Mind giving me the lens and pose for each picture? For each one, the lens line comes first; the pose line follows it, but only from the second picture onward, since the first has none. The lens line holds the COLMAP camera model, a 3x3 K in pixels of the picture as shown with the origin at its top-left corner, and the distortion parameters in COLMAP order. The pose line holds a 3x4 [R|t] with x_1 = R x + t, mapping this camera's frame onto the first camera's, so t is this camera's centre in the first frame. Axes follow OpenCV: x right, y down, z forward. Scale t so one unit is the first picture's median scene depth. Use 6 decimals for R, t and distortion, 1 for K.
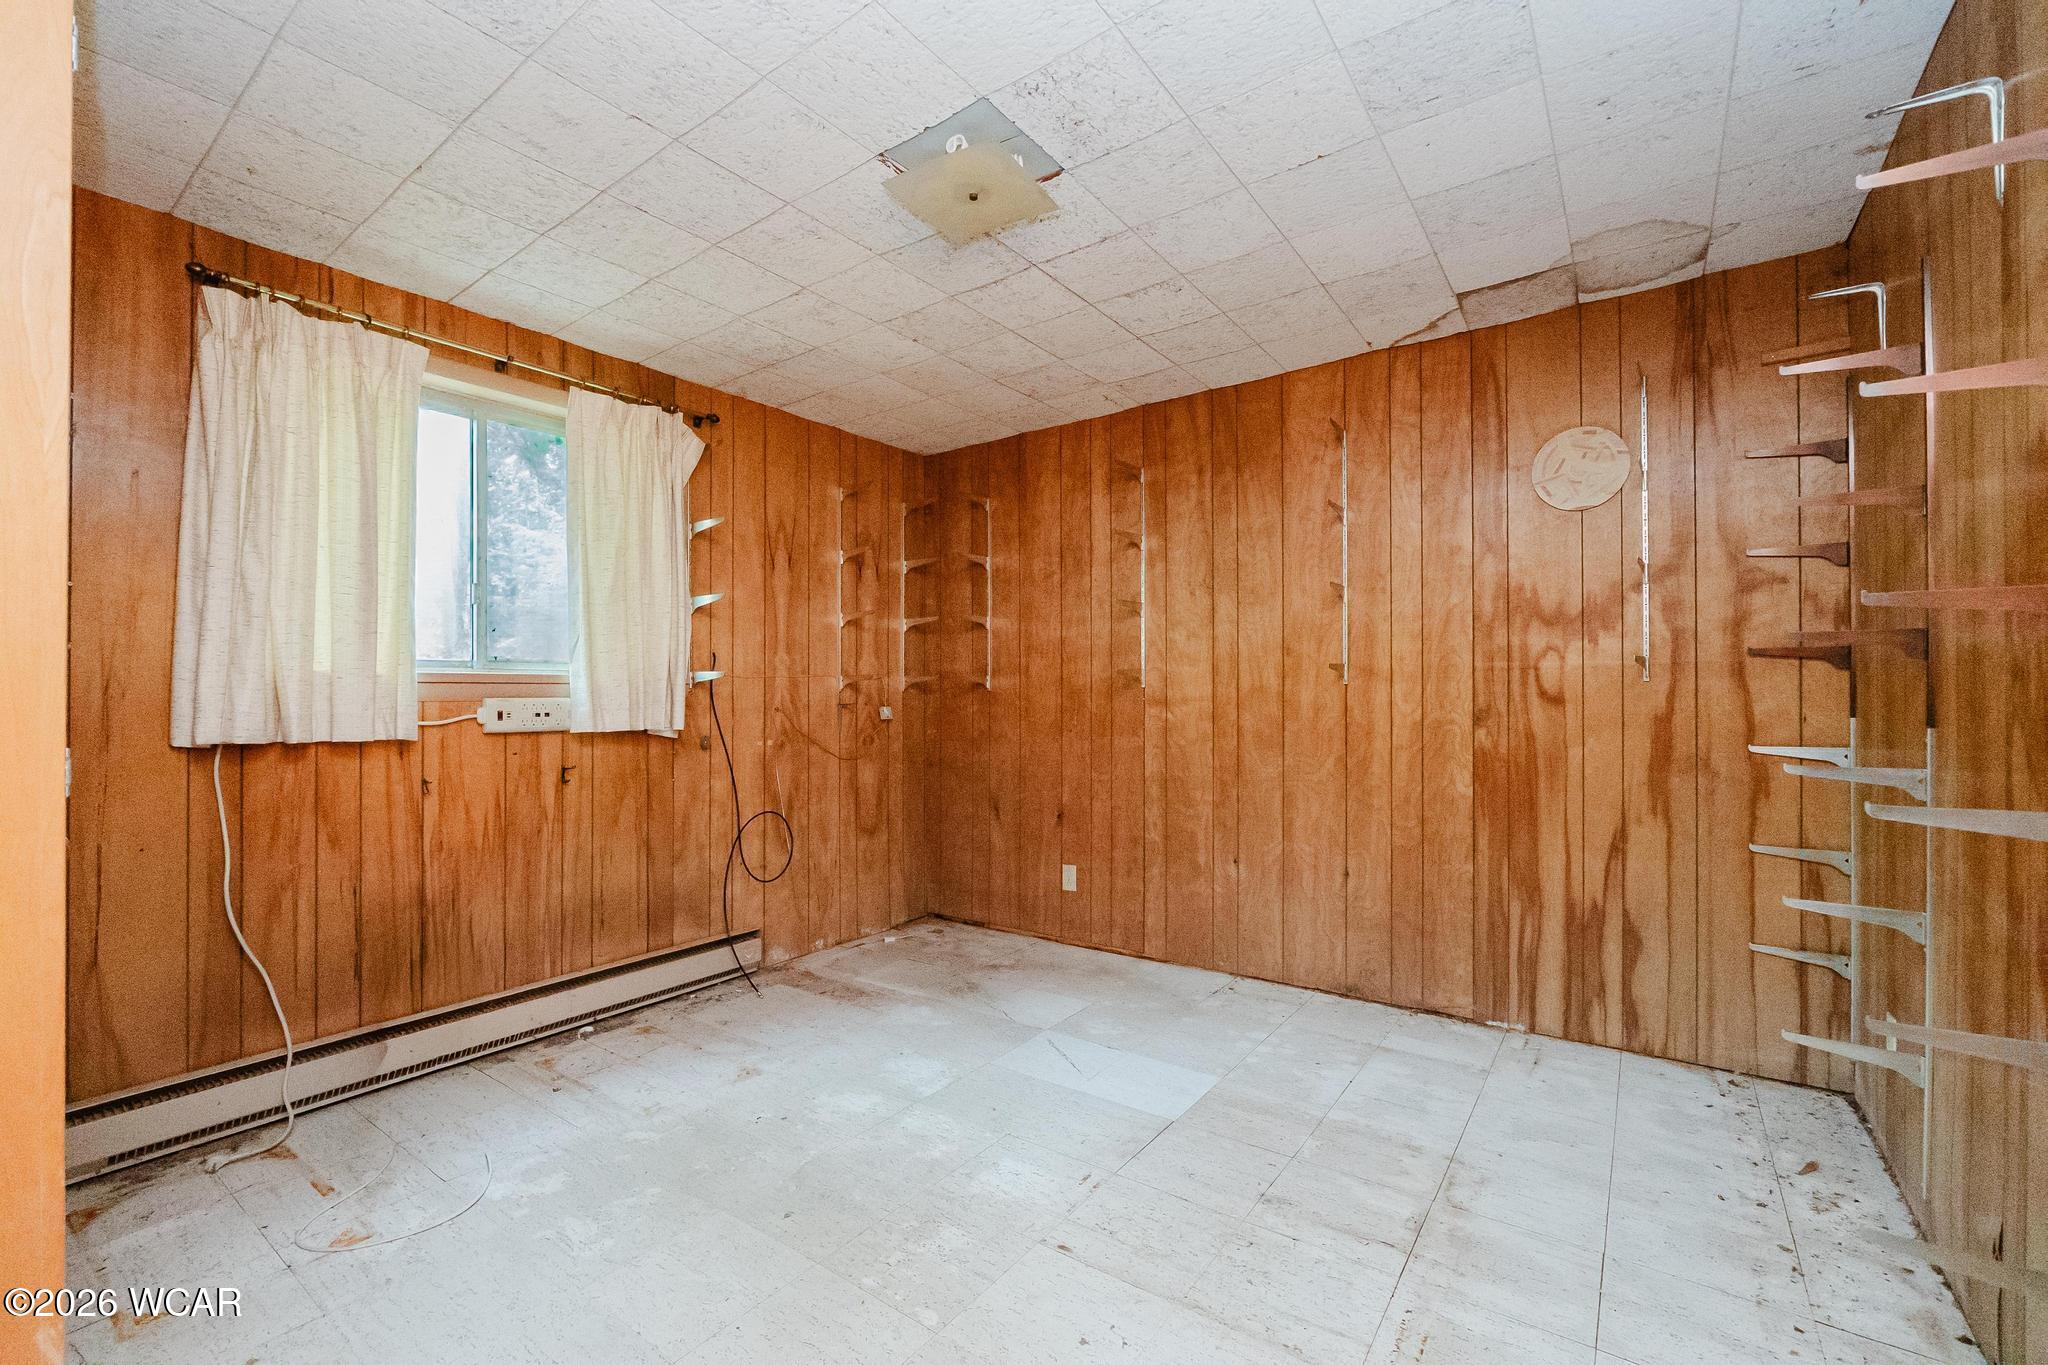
lens RADIAL K [[882.1, 0, 1019.2], [0, 882.1, 685.5], [0, 0, 1]] dist [-0.007726, -0.000506]
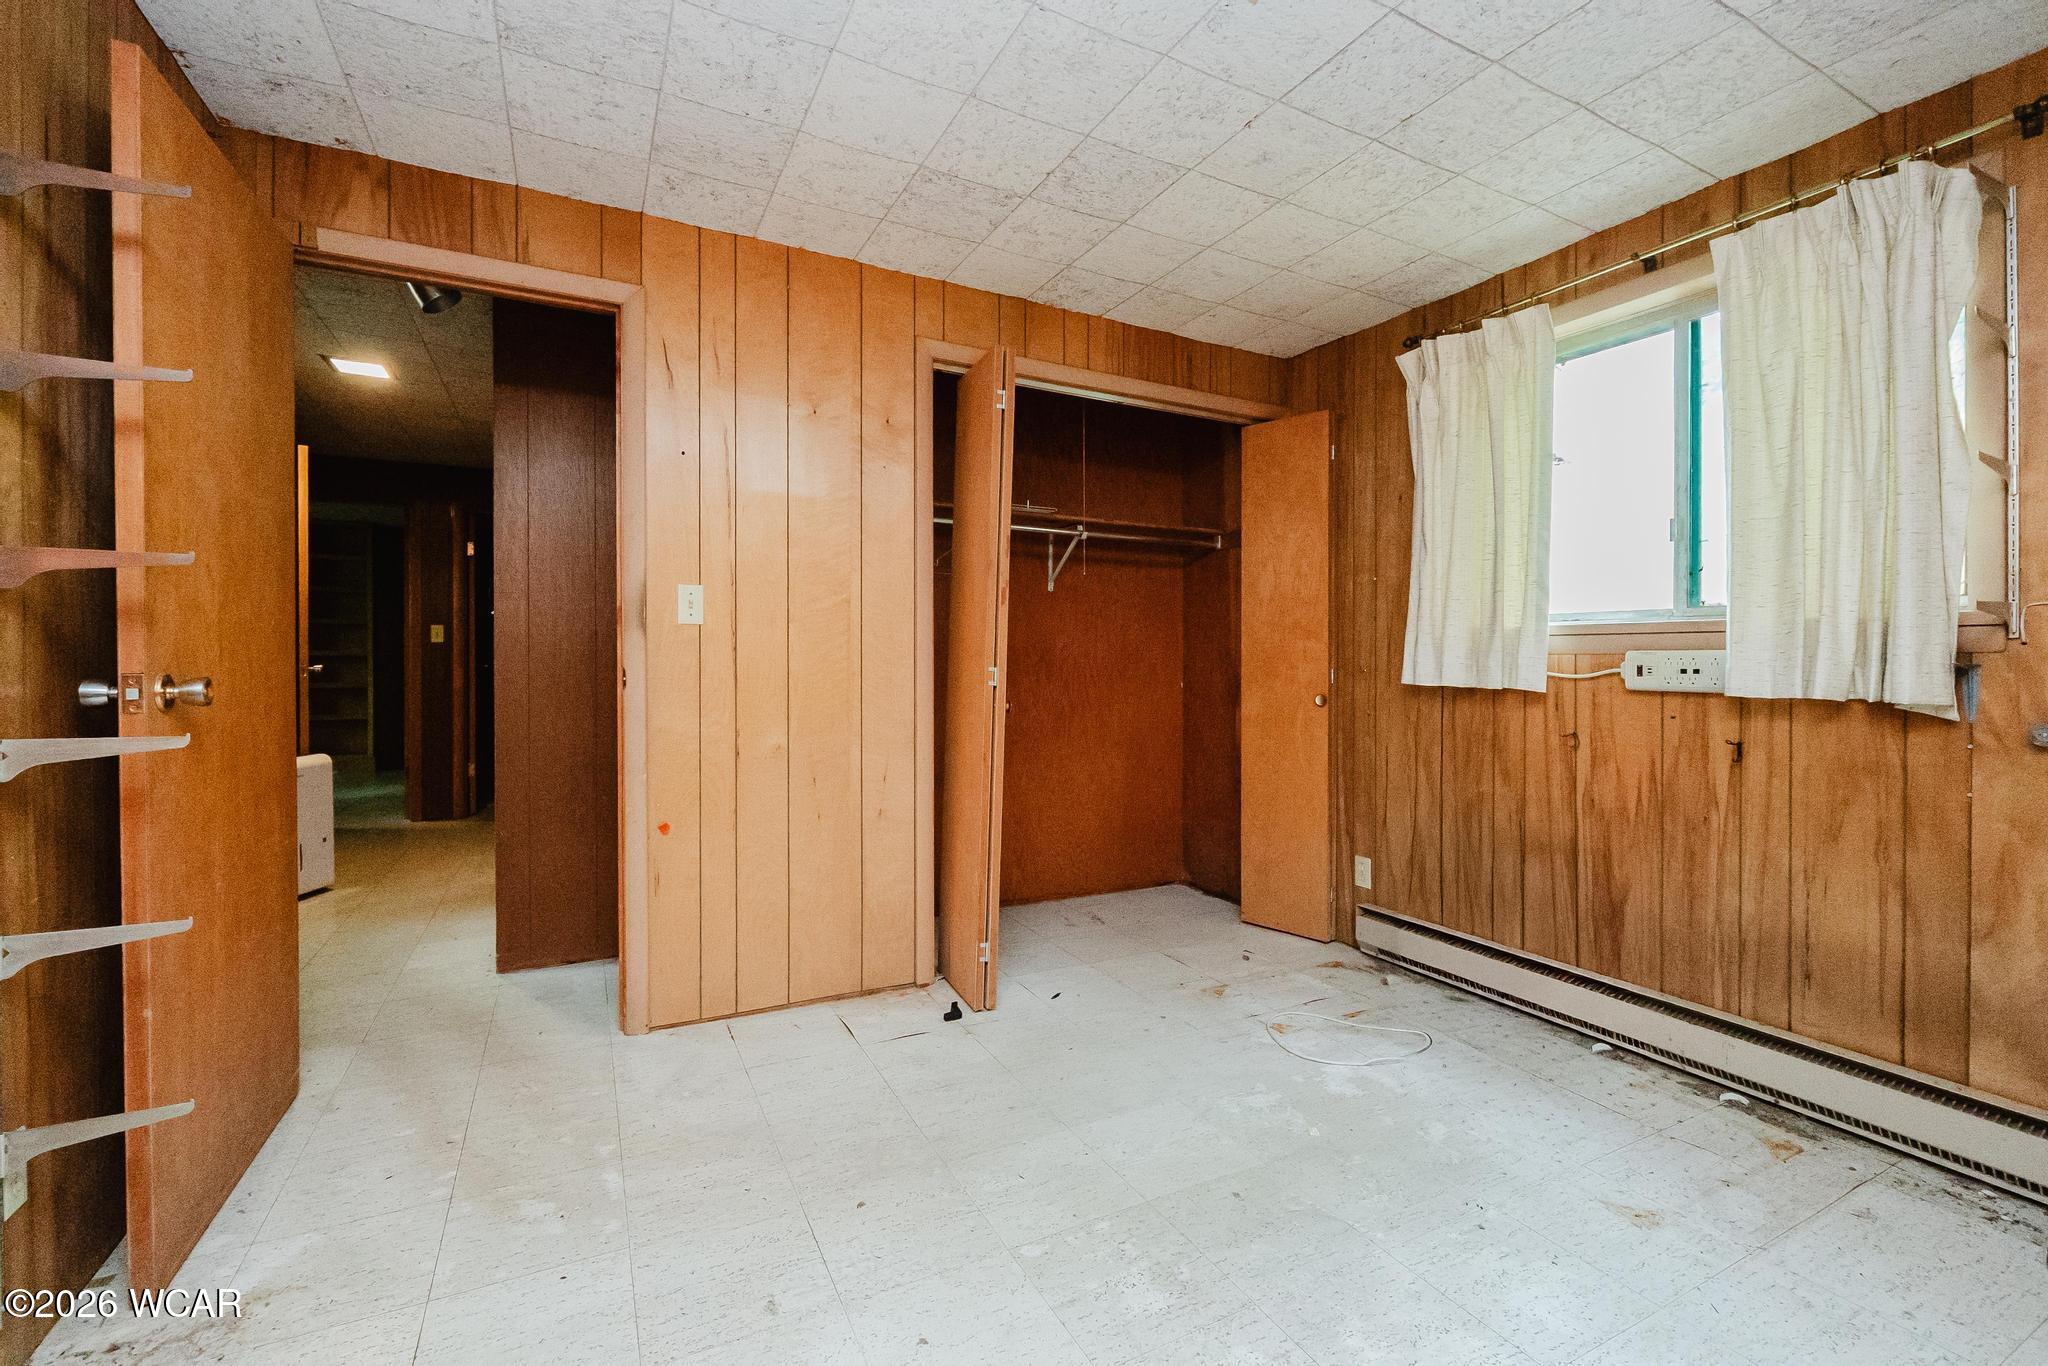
lens RADIAL K [[882.1, 0, 1007.8], [0, 882.1, 671.1], [0, 0, 1]] dist [-0.007726, -0.000506]
pose [[-0.470909, 0.014106, -0.882069, 0.471924], [0.004178, 0.999897, 0.013760, 0.019653], [0.882172, 0.002795, -0.470919, 0.857526]]
